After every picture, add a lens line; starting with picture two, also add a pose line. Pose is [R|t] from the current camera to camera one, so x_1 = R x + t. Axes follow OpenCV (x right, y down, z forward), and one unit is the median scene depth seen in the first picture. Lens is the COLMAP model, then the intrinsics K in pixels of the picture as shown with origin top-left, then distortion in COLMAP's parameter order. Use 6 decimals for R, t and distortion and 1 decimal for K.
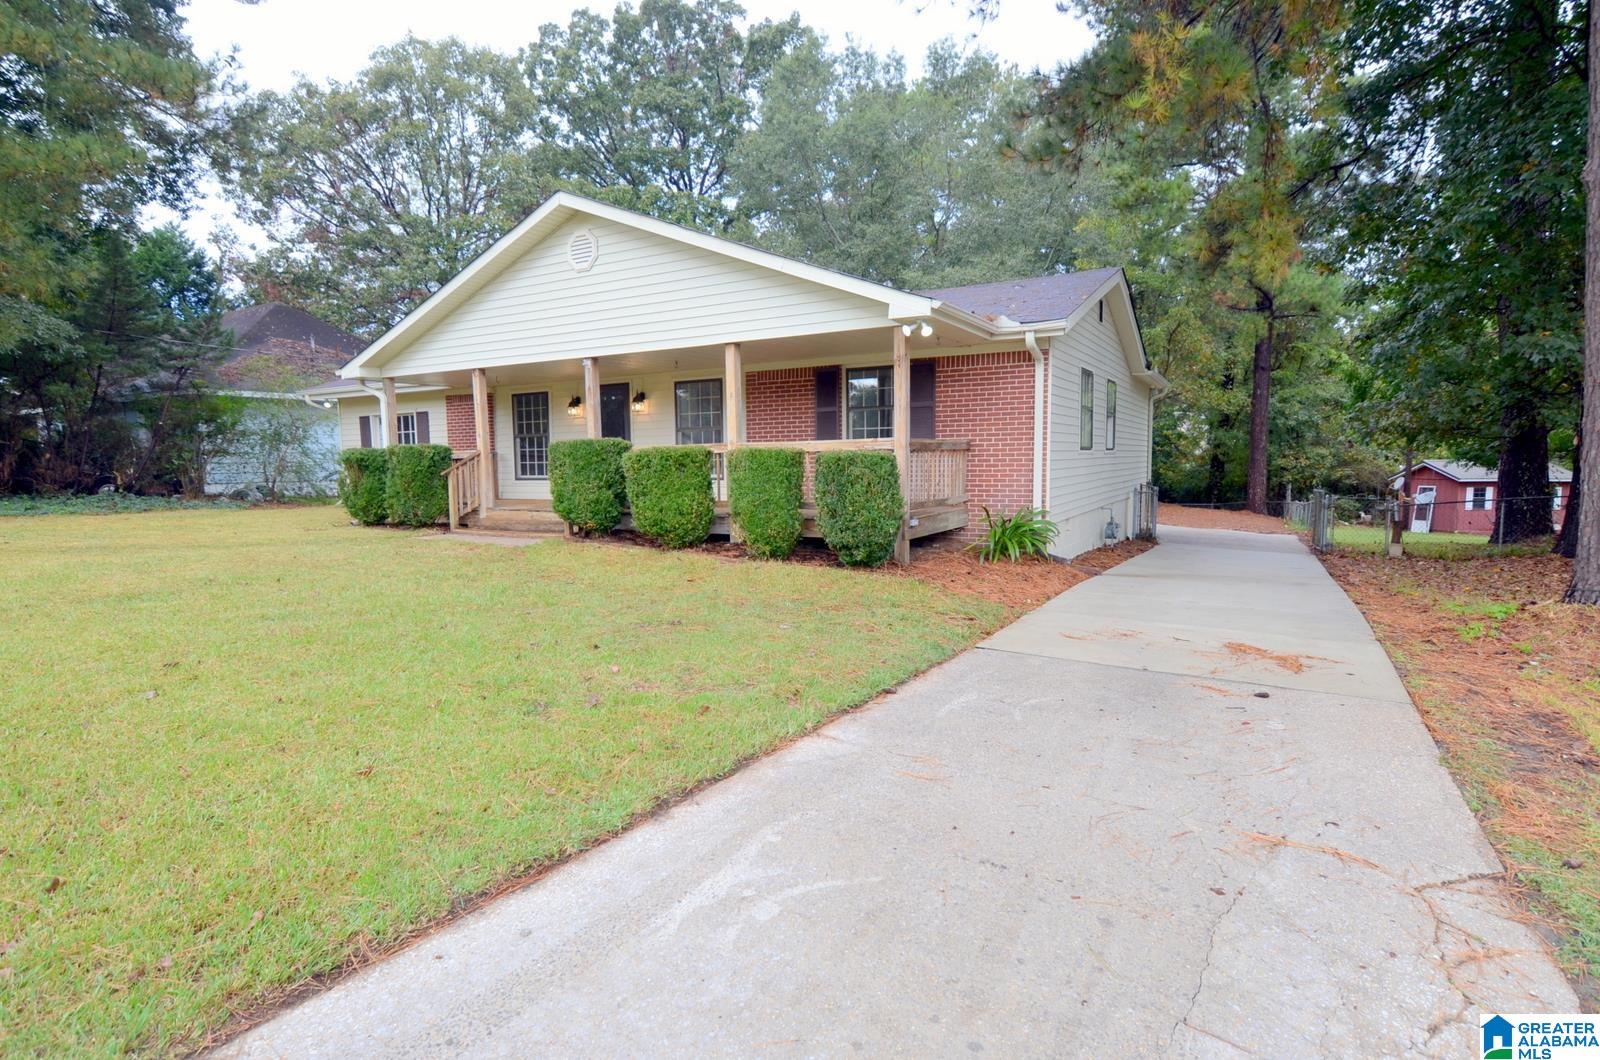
lens RADIAL K [[825.4, 0, 803.3], [0, 825.4, 544.5], [0, 0, 1]] dist [-0.019762, -0.000650]
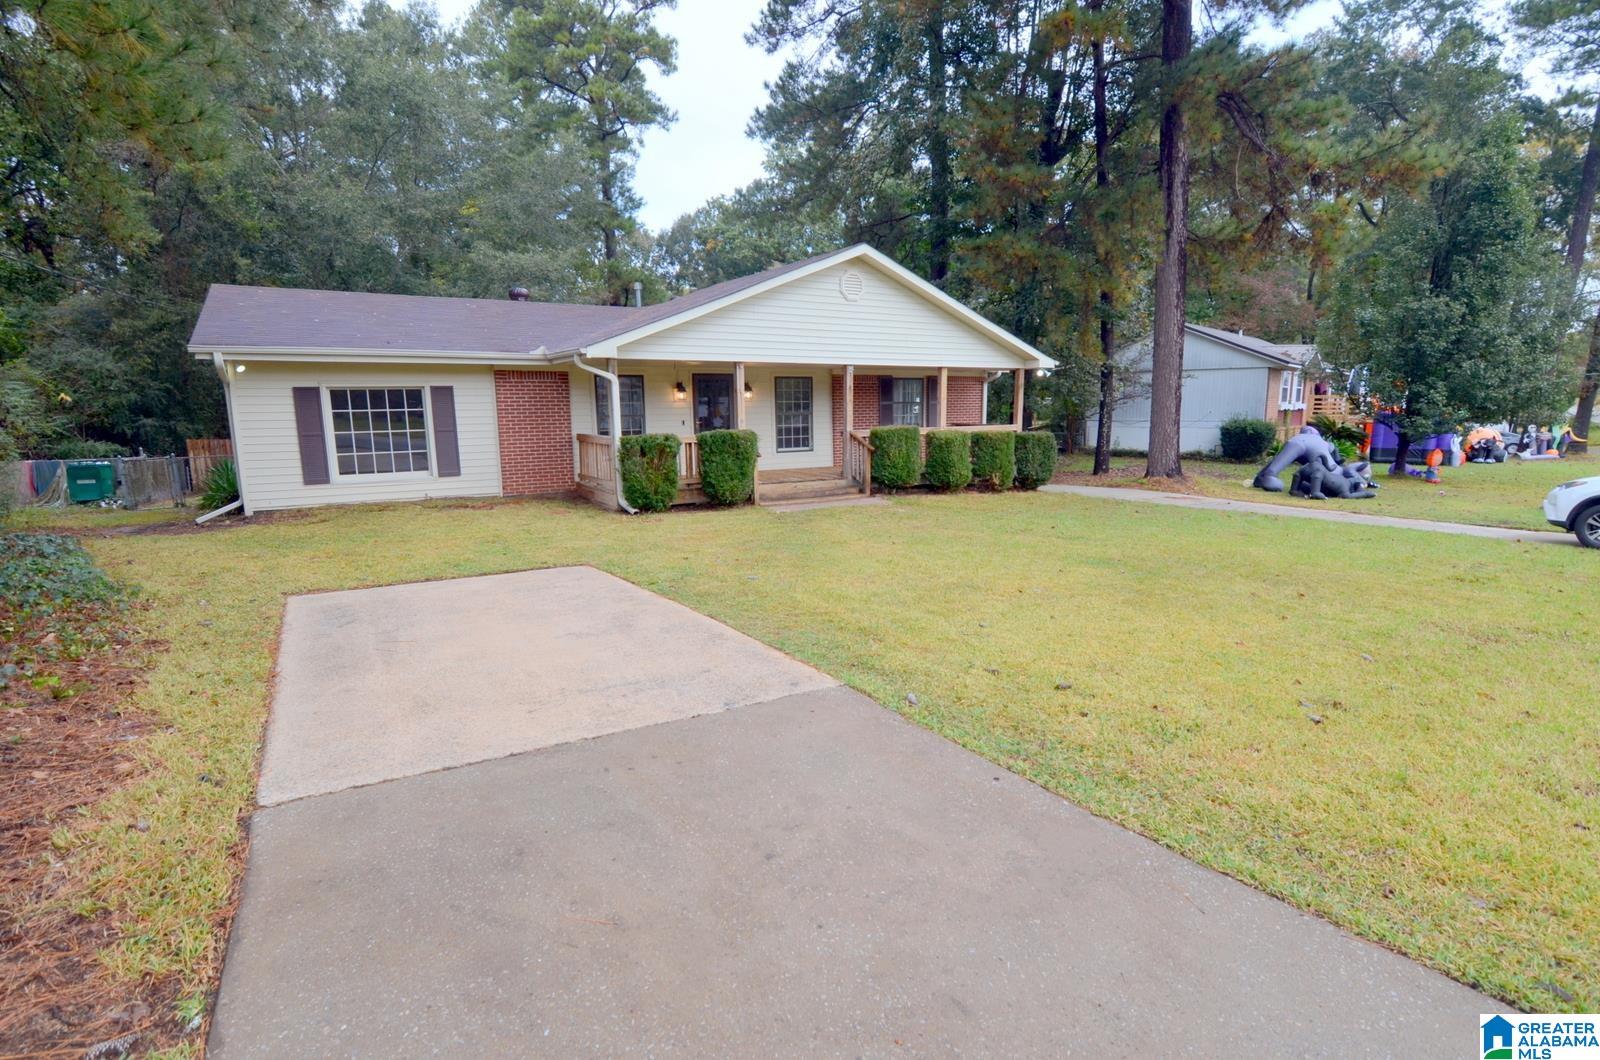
lens RADIAL K [[778.2, 0, 800.7], [0, 778.2, 543.5], [0, 0, 1]] dist [-0.033723, 0.011883]
pose [[0.482286, -0.145547, 0.863838, -0.541763], [0.090990, 0.989090, 0.115851, -0.033997], [-0.871276, 0.022727, 0.490268, 0.168112]]
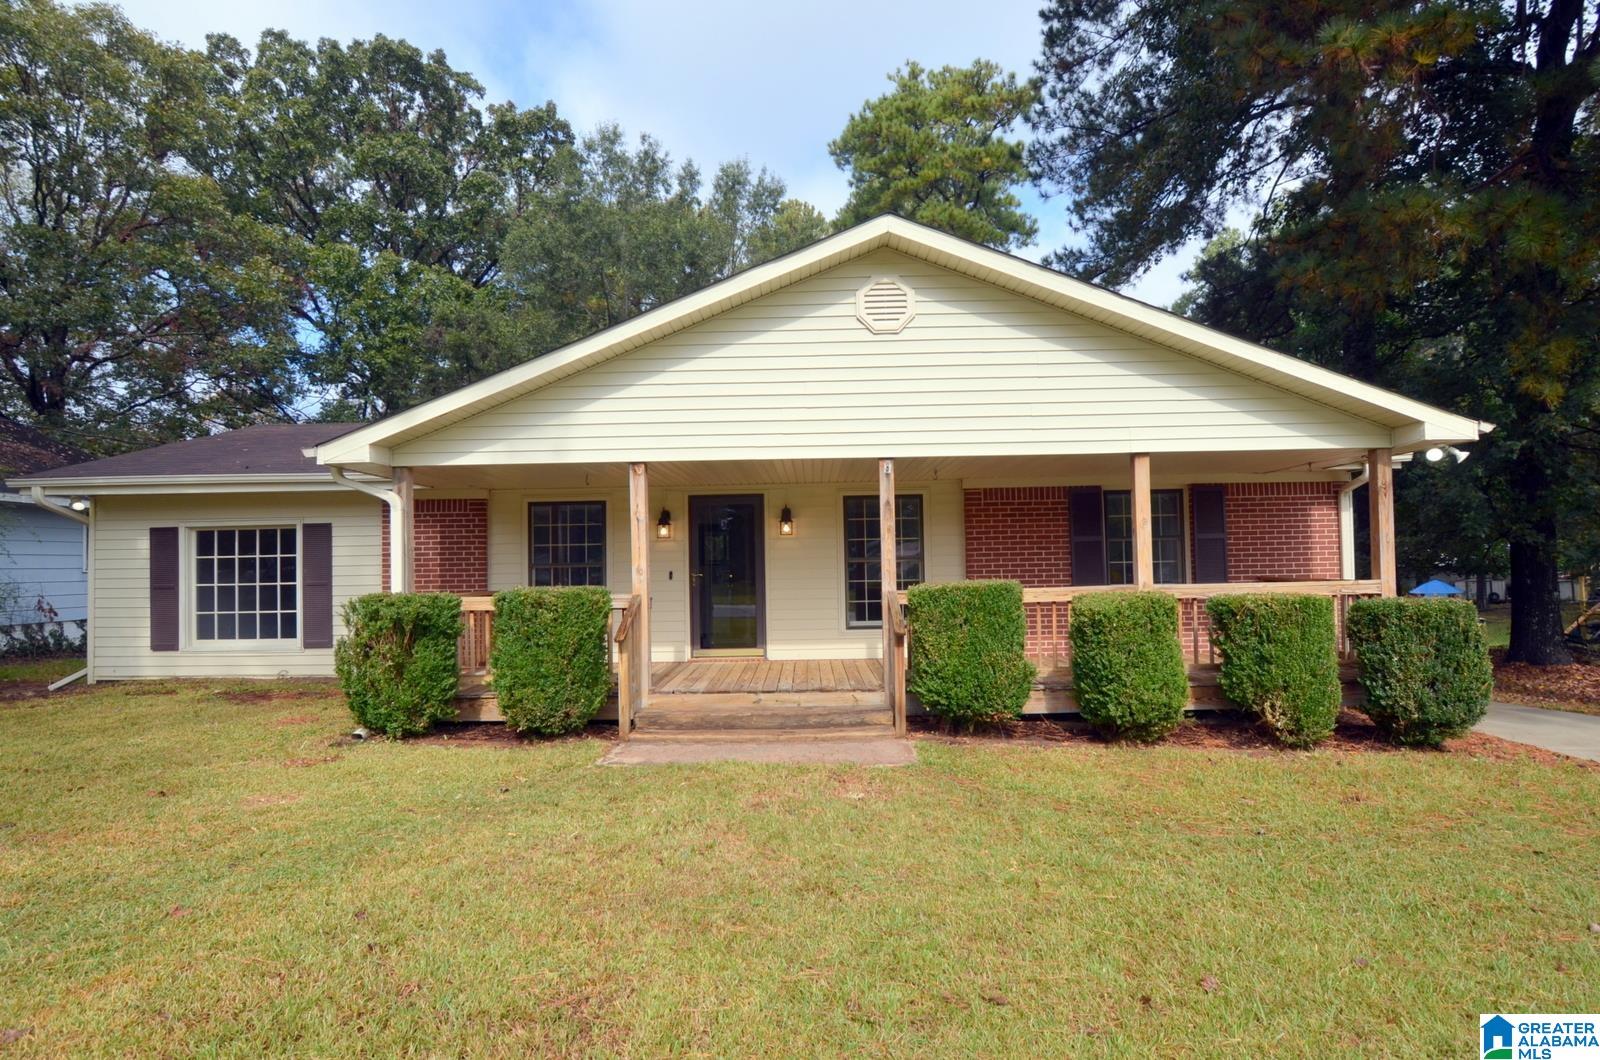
lens RADIAL K [[810.6, 0, 797.7], [0, 810.6, 542.9], [0, 0, 1]] dist [-0.021217, 0.000644]
pose [[0.880777, 0.014478, 0.473311, -0.237943], [0.052321, 0.990437, -0.127660, -0.029258], [-0.470633, 0.137204, 0.871596, 0.175457]]
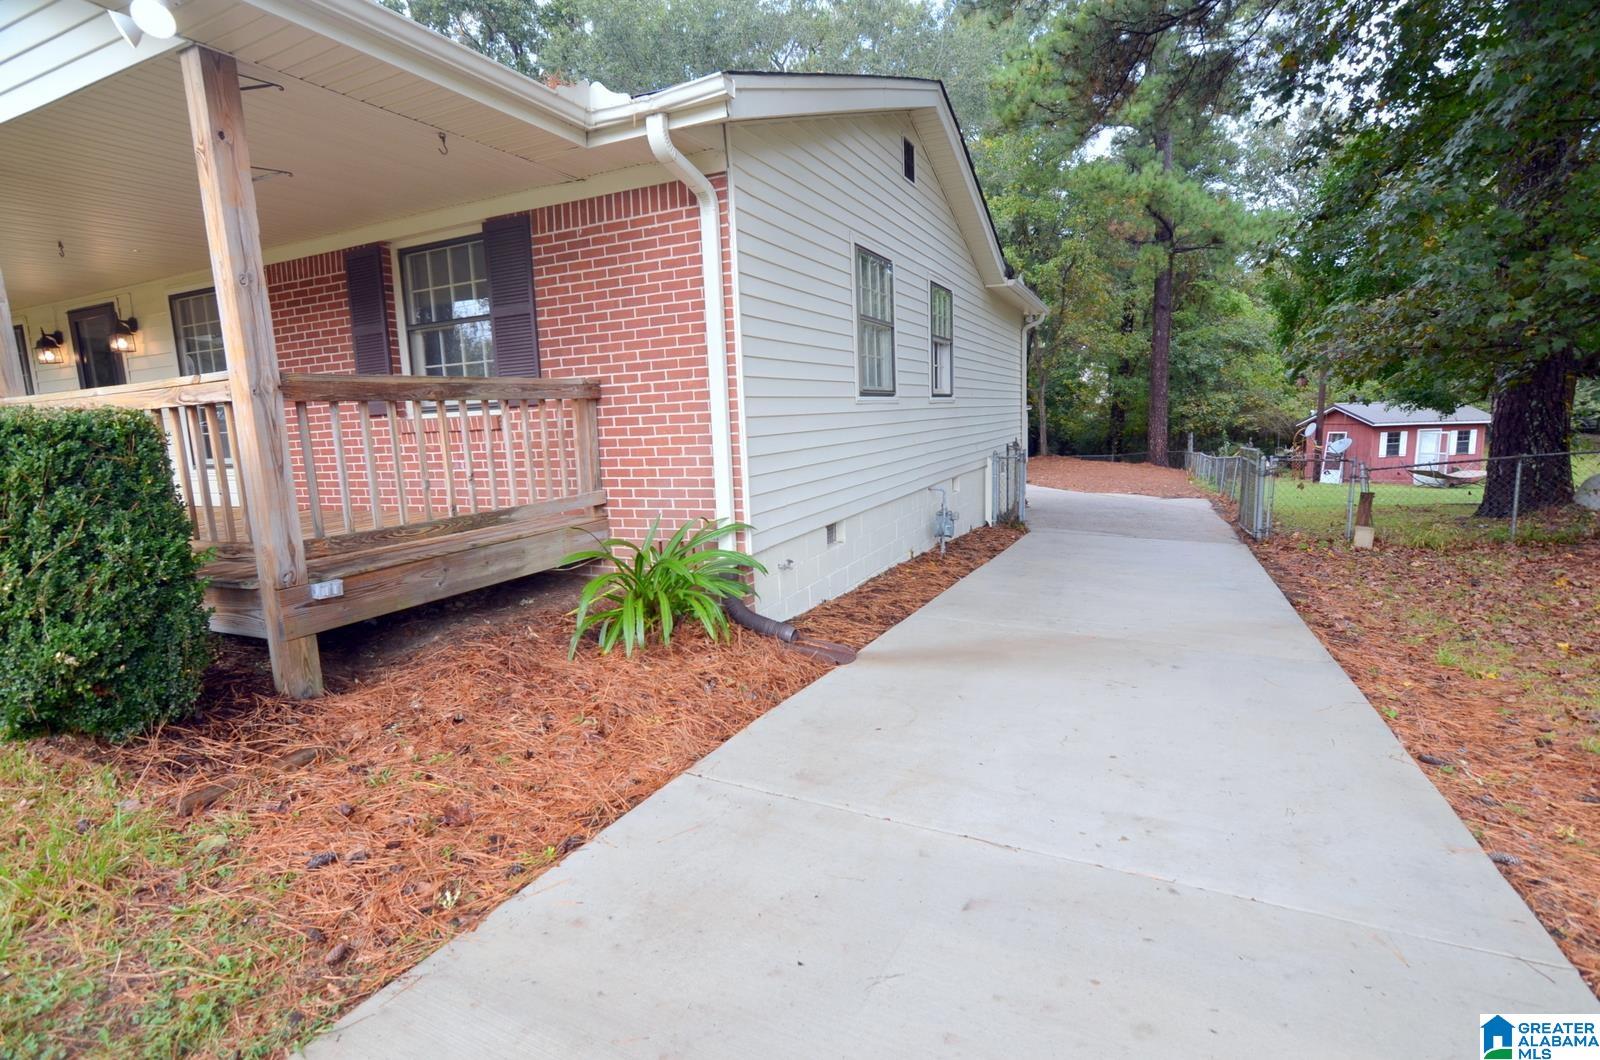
lens RADIAL K [[778.2, 0, 800.7], [0, 778.2, 543.5], [0, 0, 1]] dist [-0.033723, 0.011883]
pose [[0.996638, -0.037750, 0.072721, 0.103651], [0.033457, 0.997675, 0.059375, -0.019453], [-0.074793, -0.056742, 0.995583, 0.193113]]
